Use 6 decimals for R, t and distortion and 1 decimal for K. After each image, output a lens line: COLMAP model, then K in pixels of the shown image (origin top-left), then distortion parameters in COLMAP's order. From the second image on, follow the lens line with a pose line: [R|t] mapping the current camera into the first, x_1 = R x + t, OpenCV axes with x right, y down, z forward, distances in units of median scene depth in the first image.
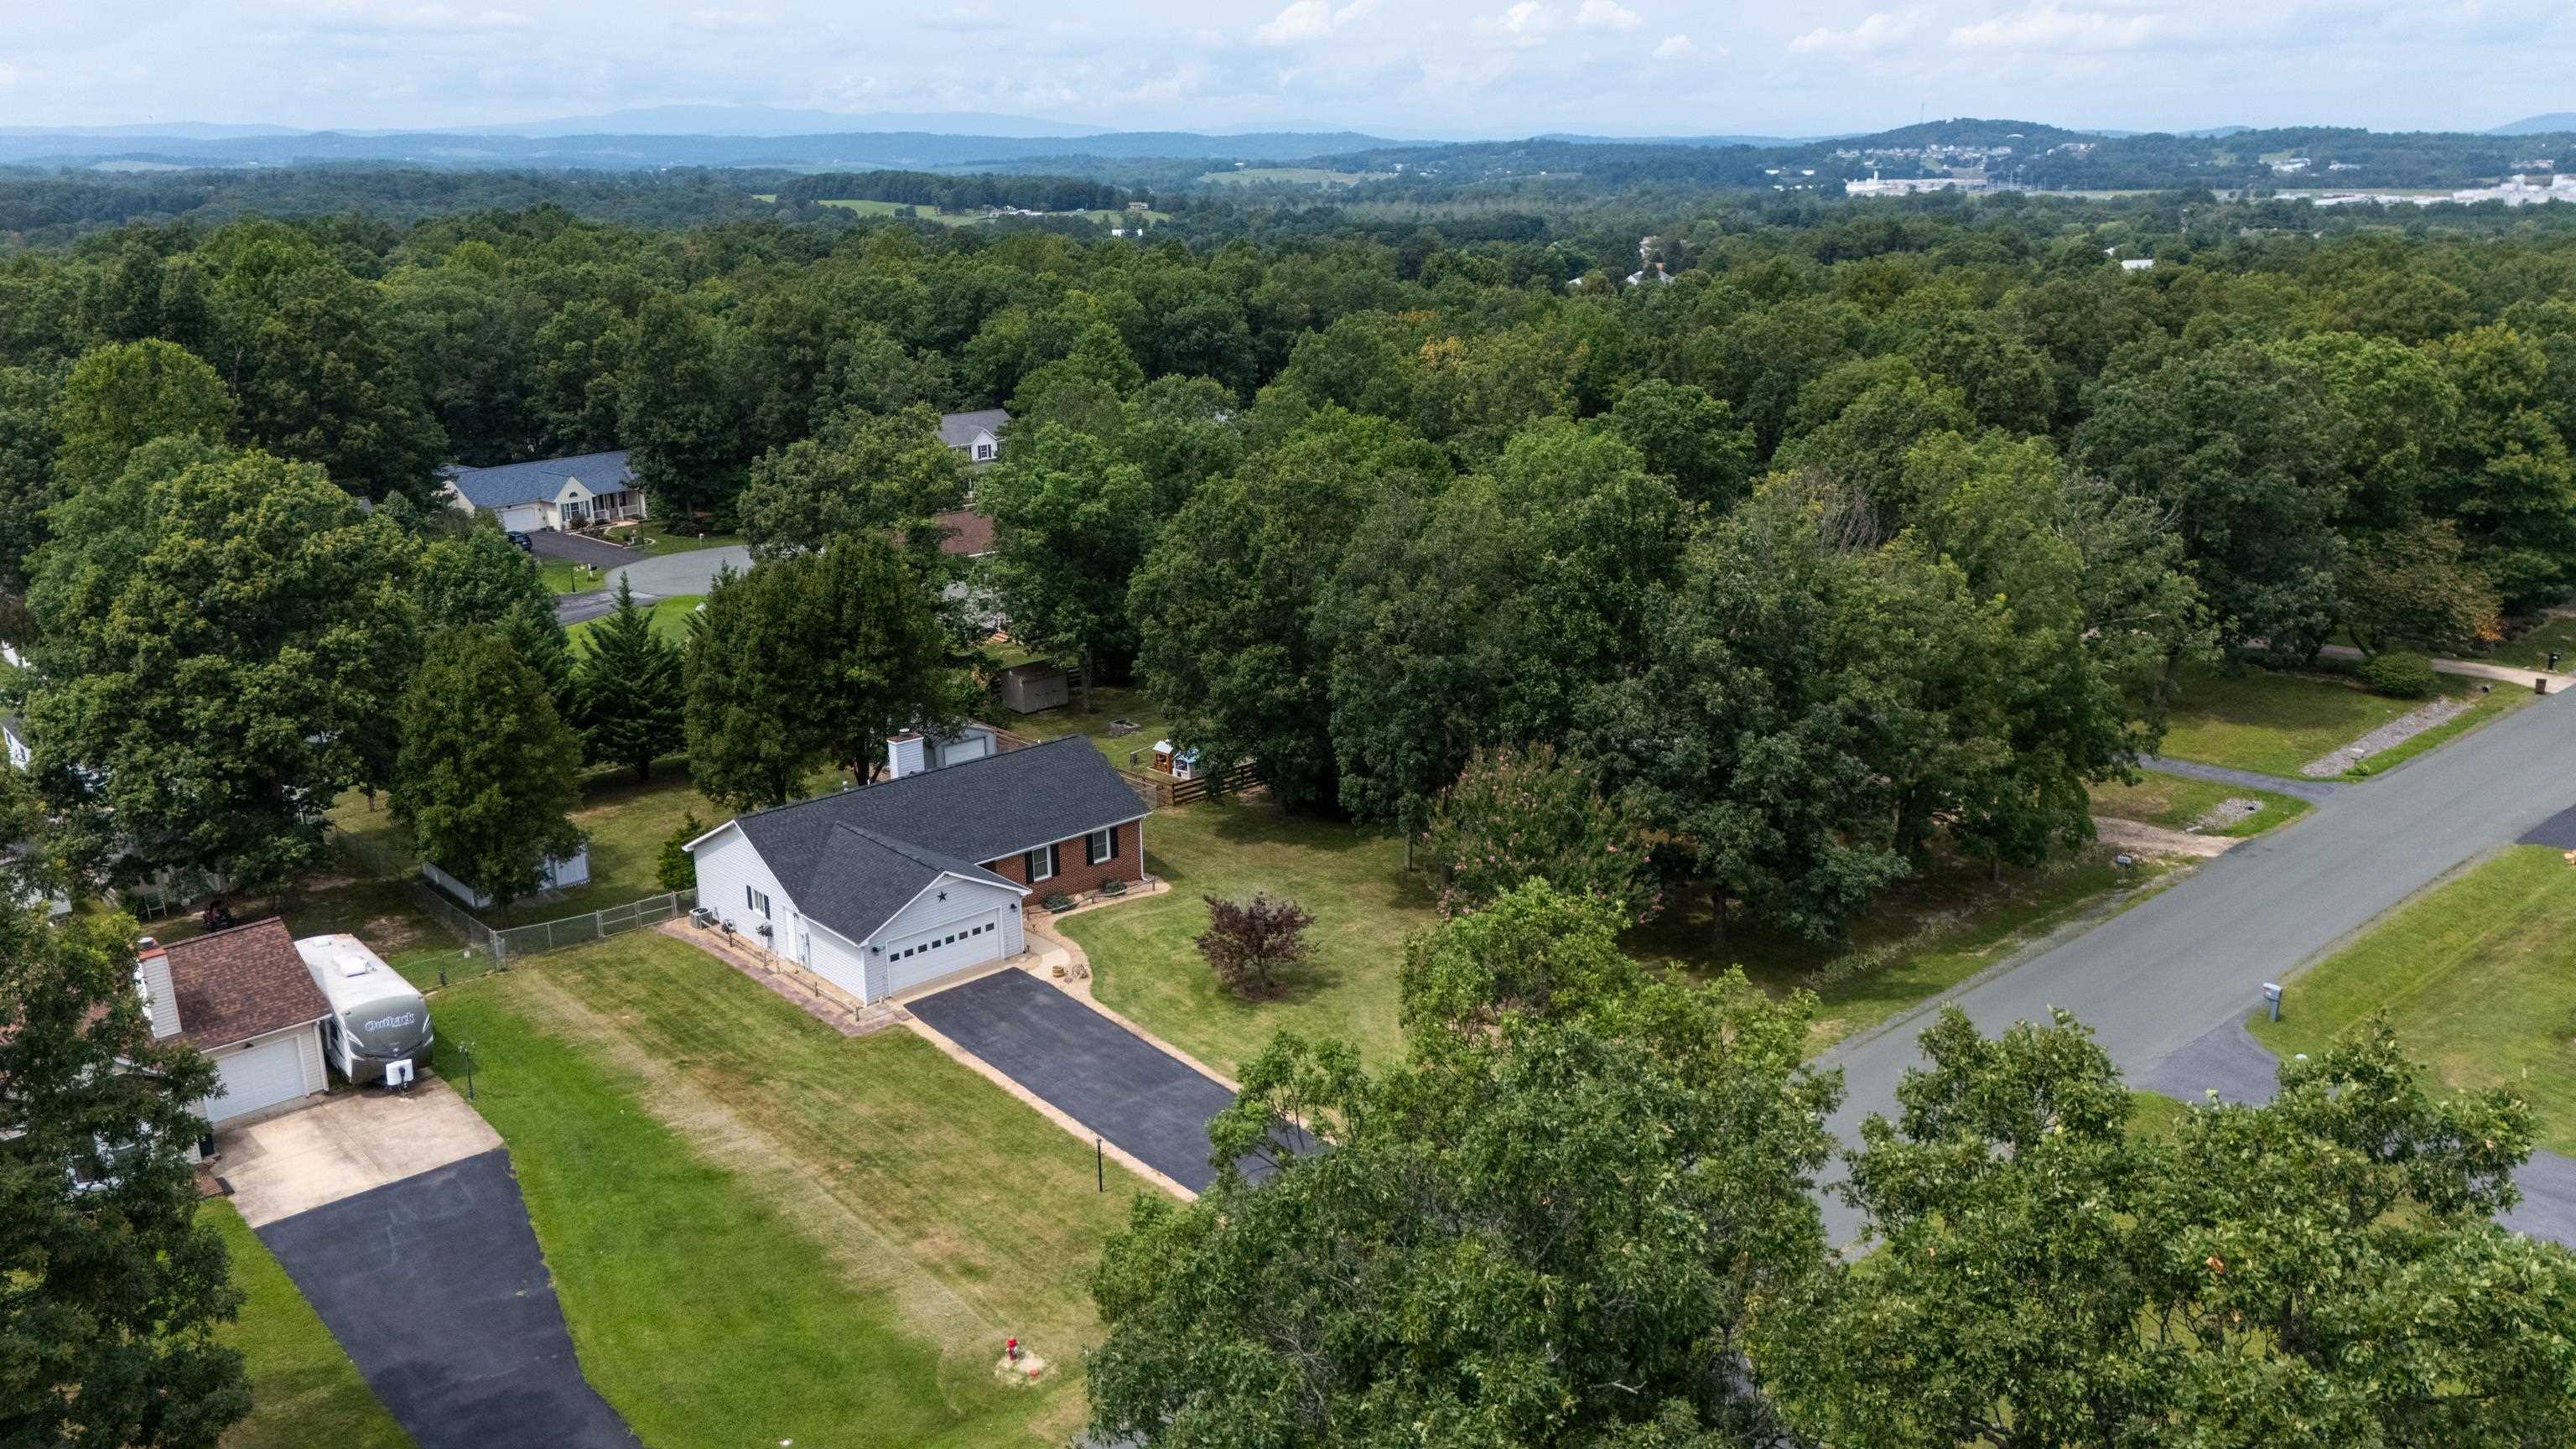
lens RADIAL K [[1897.3, 0, 1288.0], [0, 1897.3, 724.5], [0, 0, 1]] dist [0.081627, -0.087703]
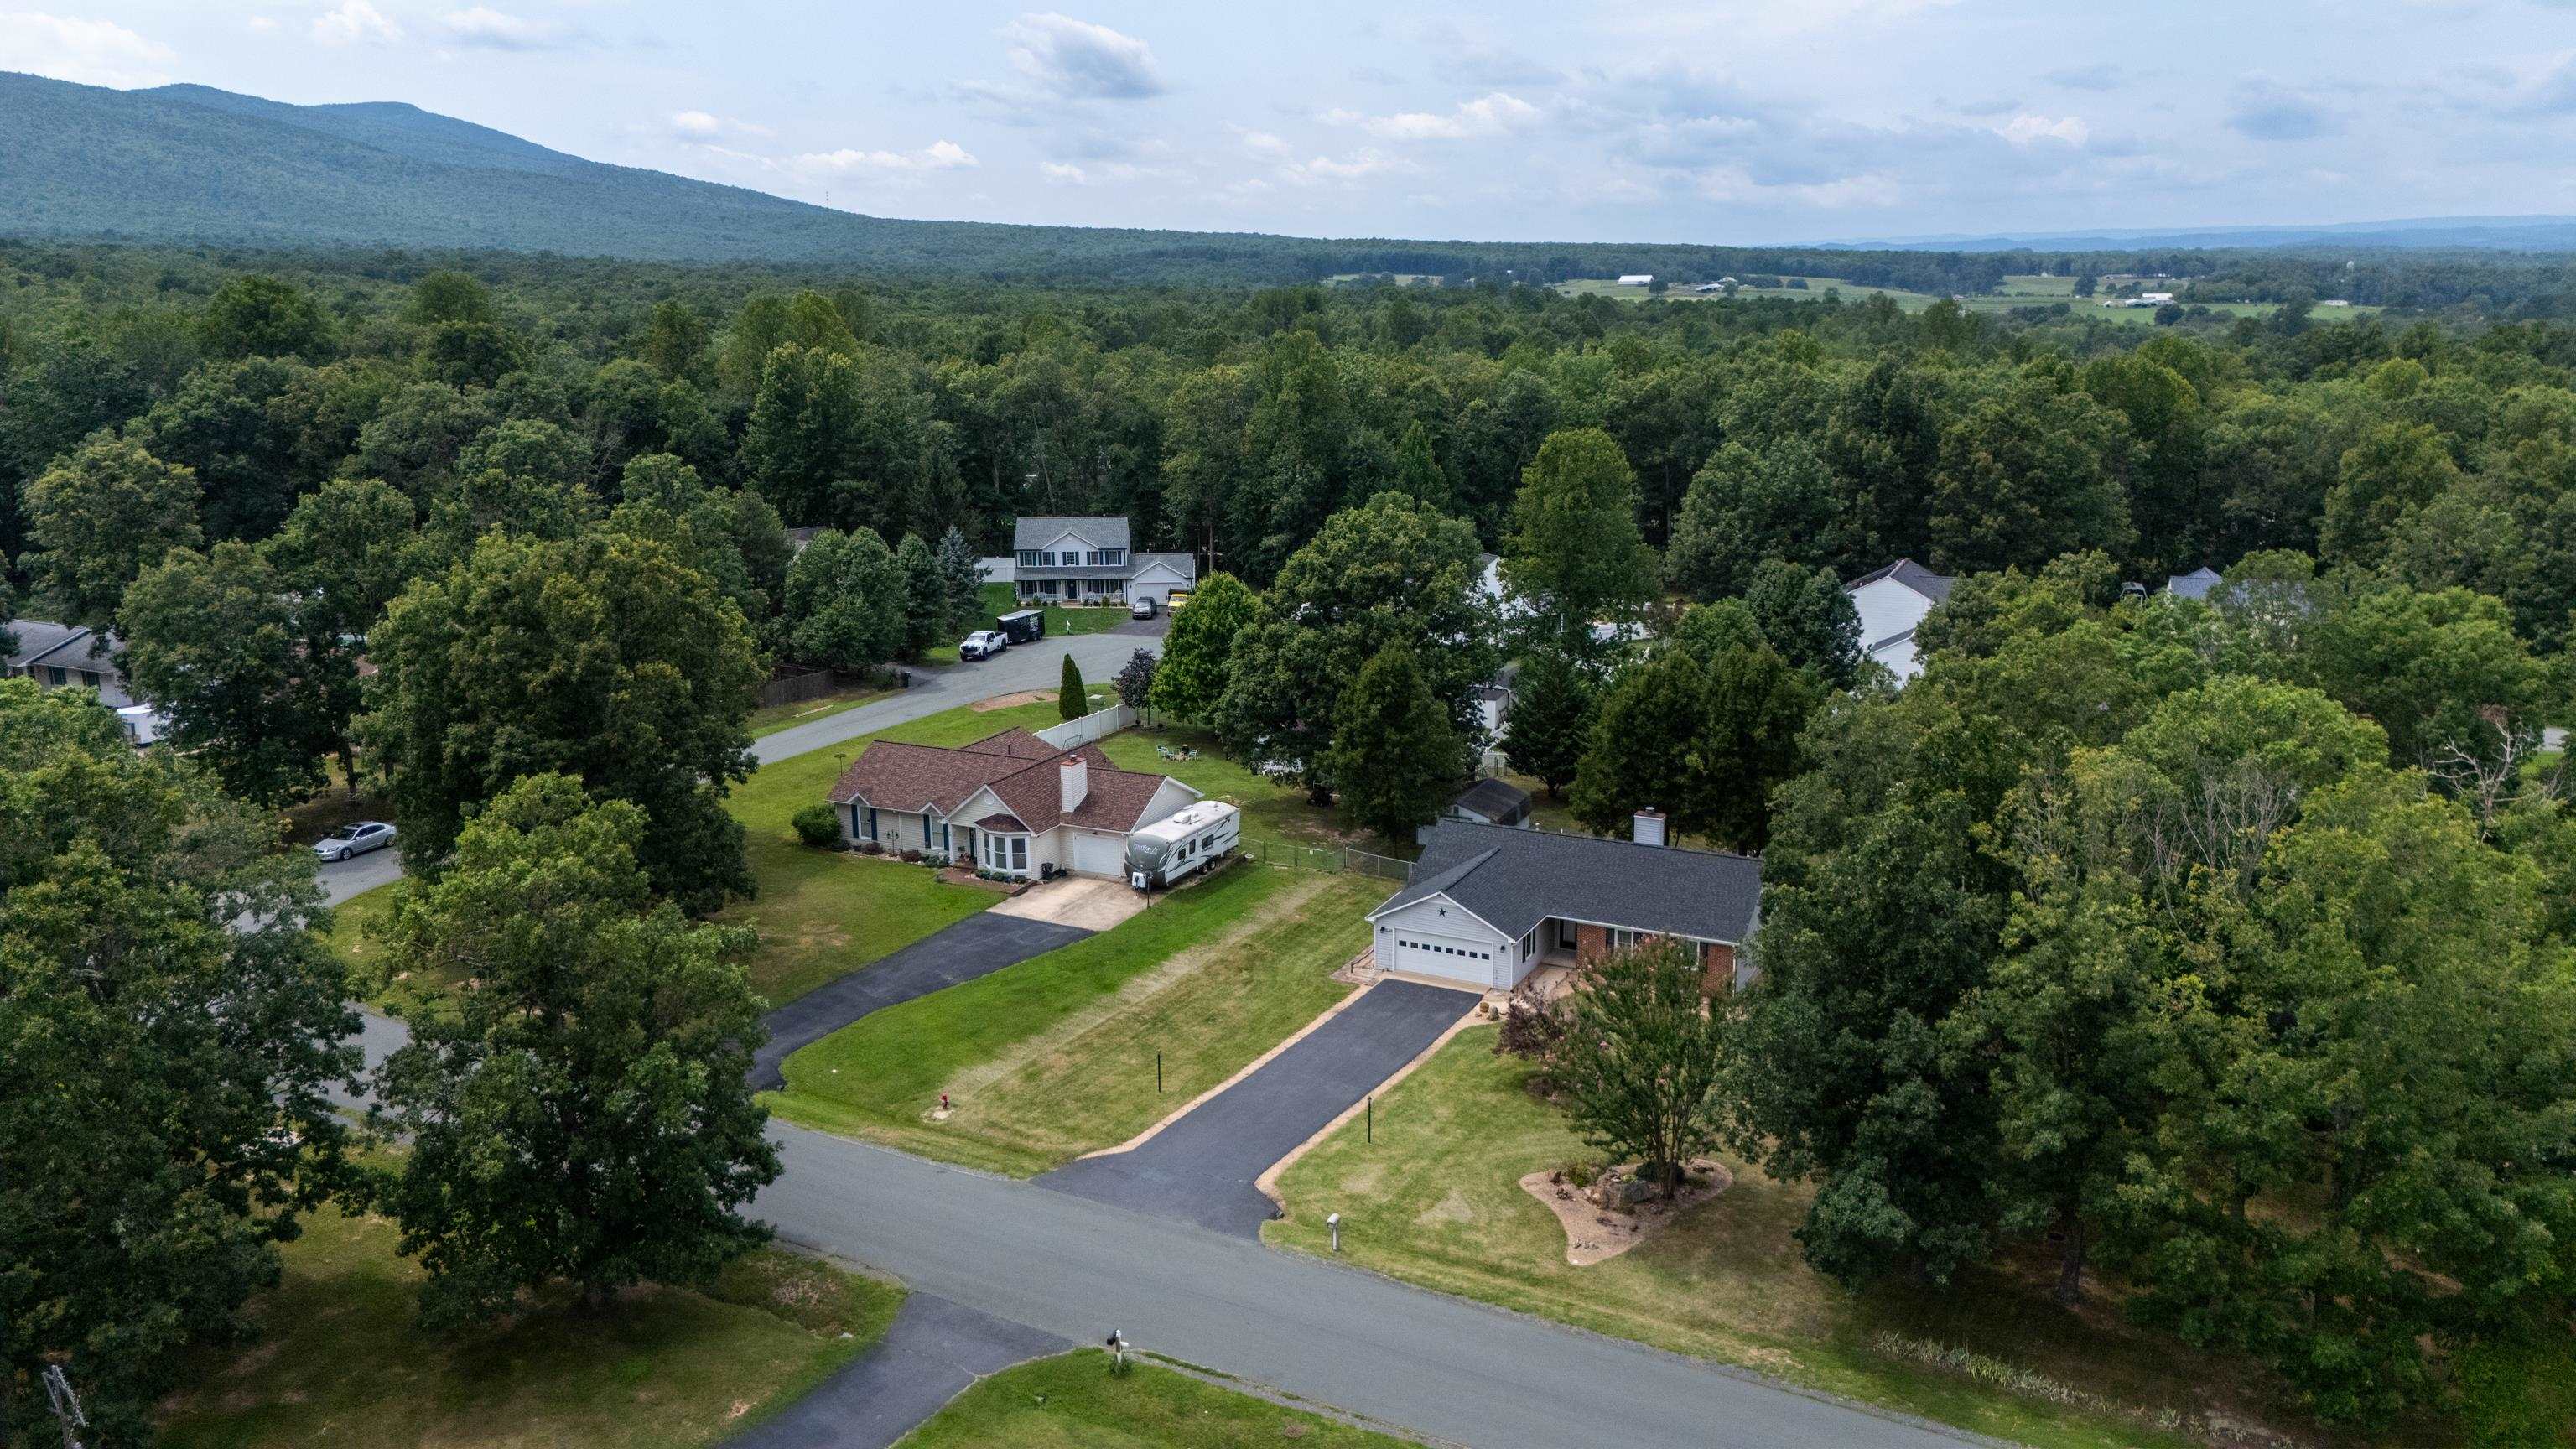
lens RADIAL K [[1888.1, 0, 1297.0], [0, 1888.1, 731.2], [0, 0, 1]] dist [0.159387, -0.313761]
pose [[0.373769, 0.228137, -0.899027, 0.850452], [-0.261208, 0.955939, 0.133982, -0.160629], [0.889981, 0.184755, 0.416892, 0.369762]]
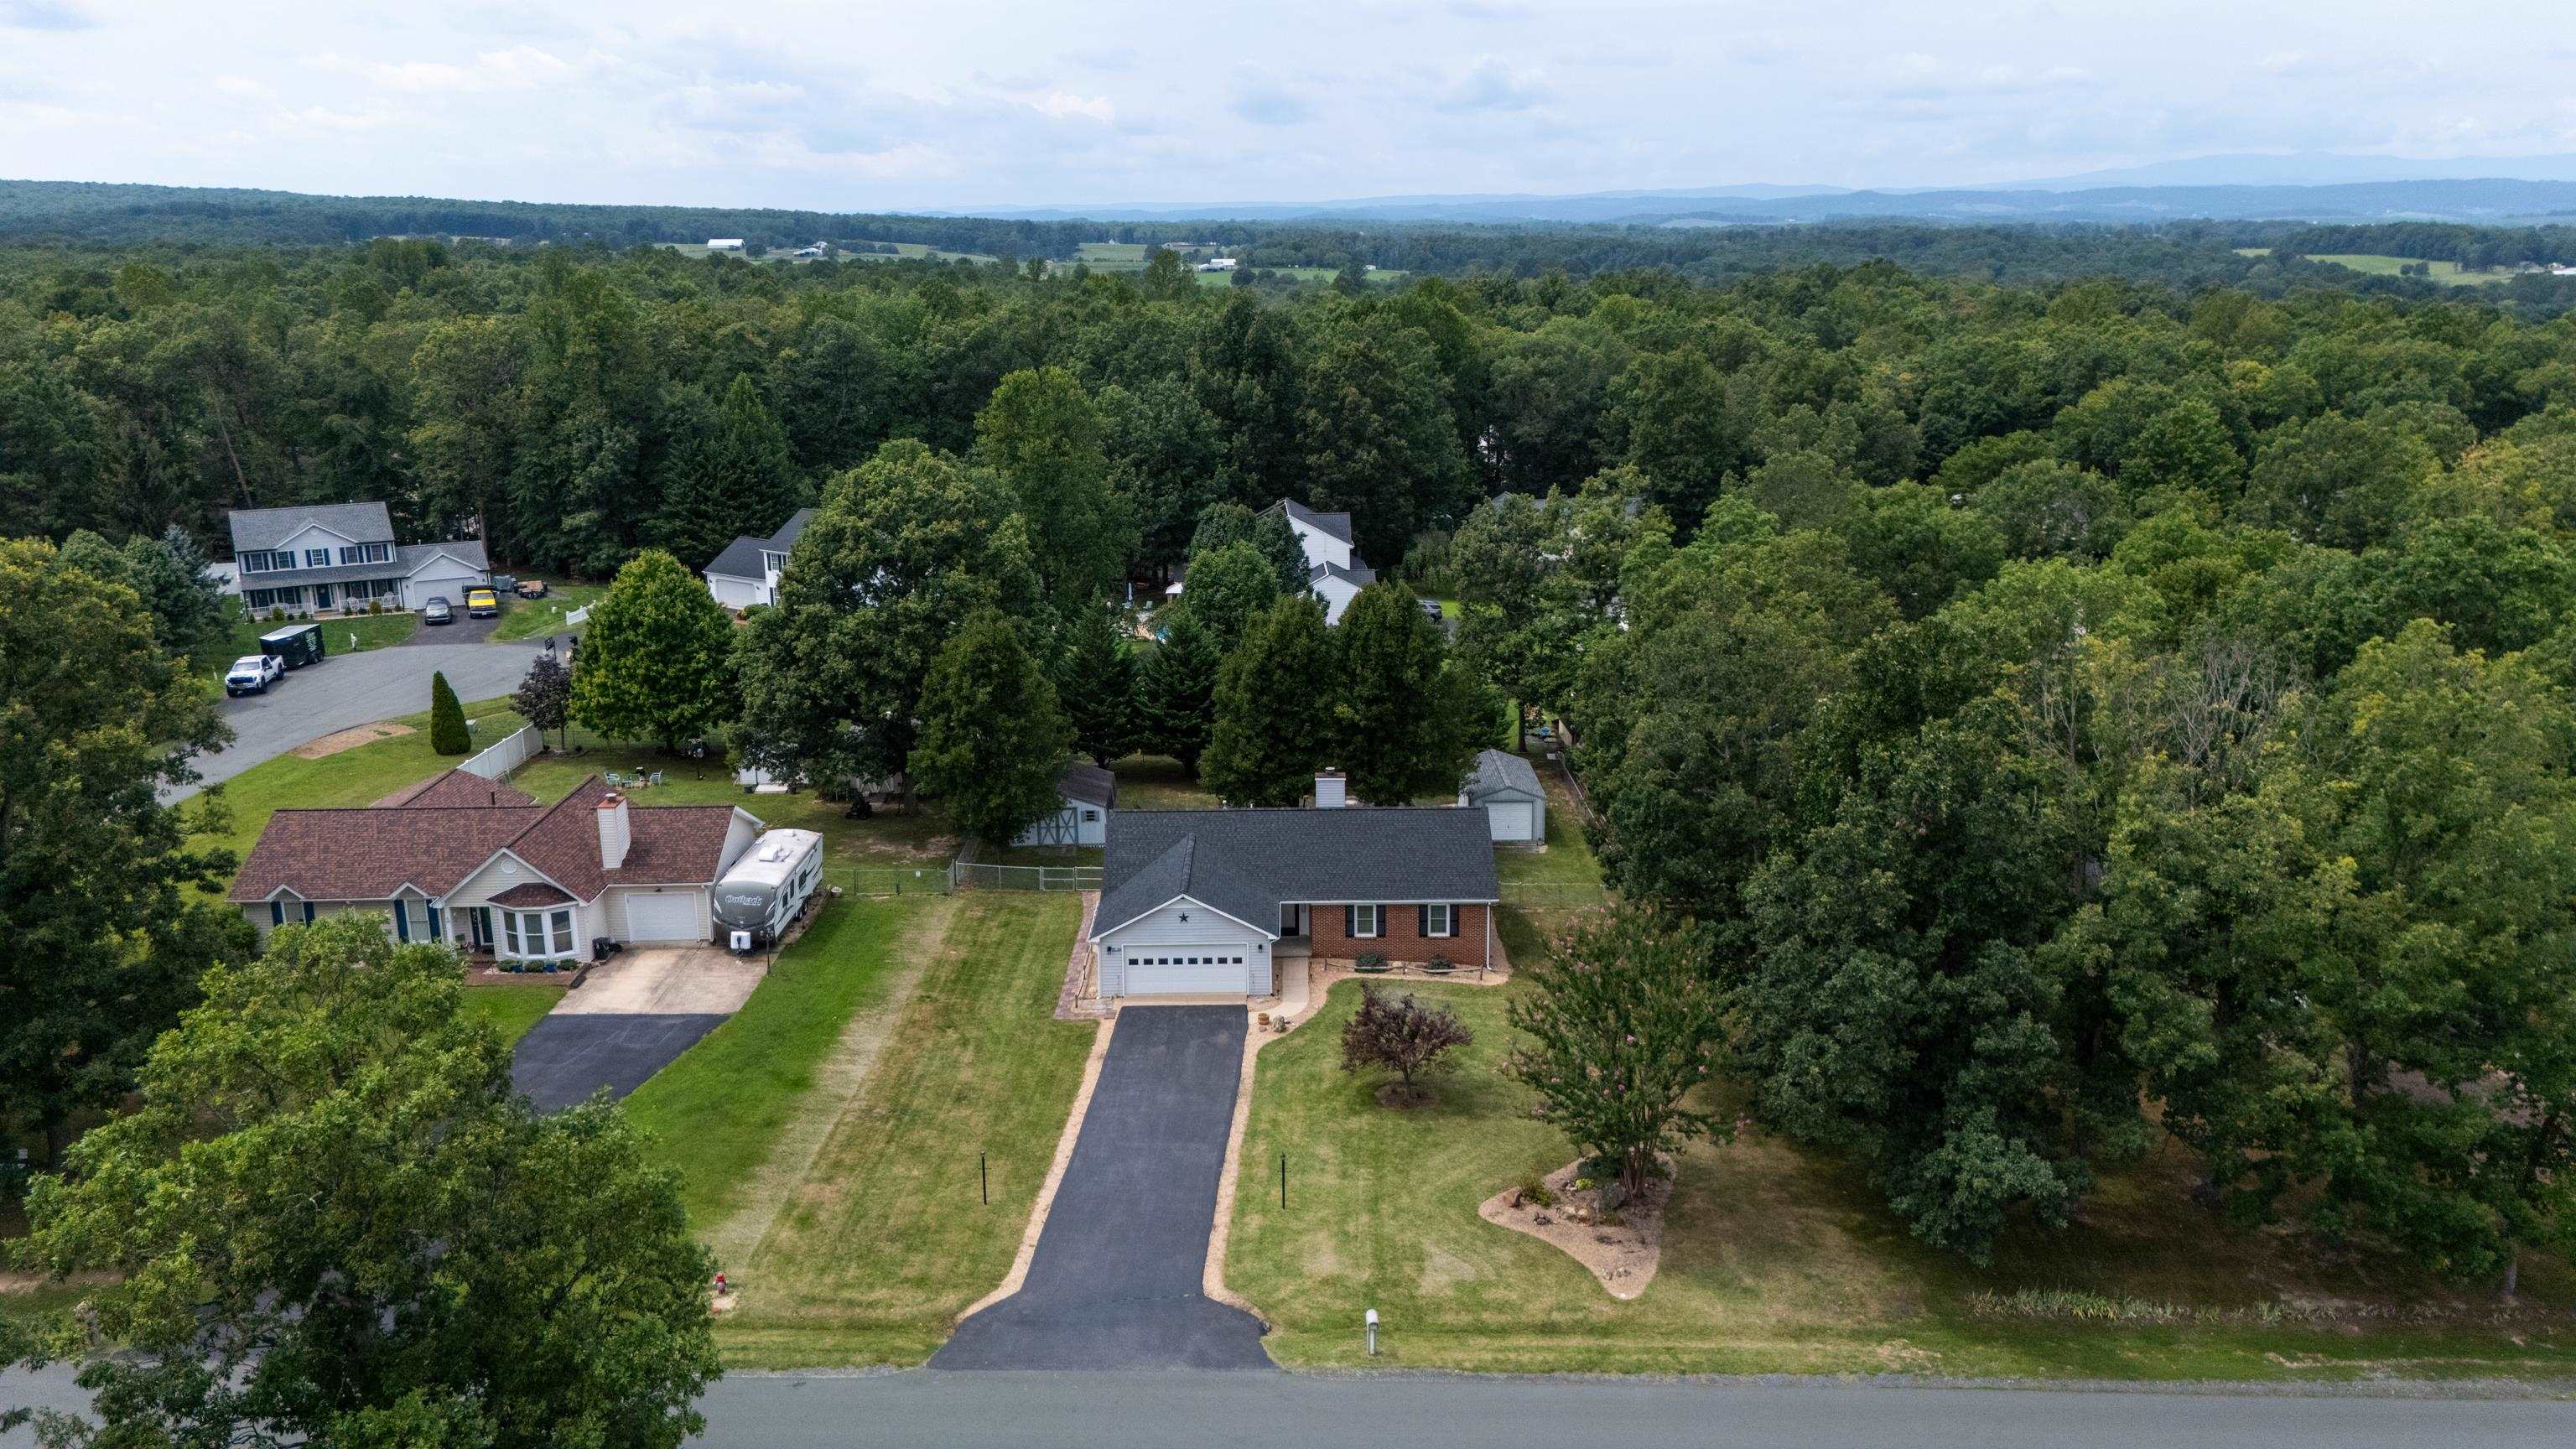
lens RADIAL K [[1897.3, 0, 1288.0], [0, 1897.3, 724.5], [0, 0, 1]] dist [0.081627, -0.087703]
pose [[0.746684, 0.173095, -0.642263, 0.509075], [-0.189825, 0.980847, 0.043658, -0.070892], [0.637518, 0.089318, 0.765240, 0.216217]]
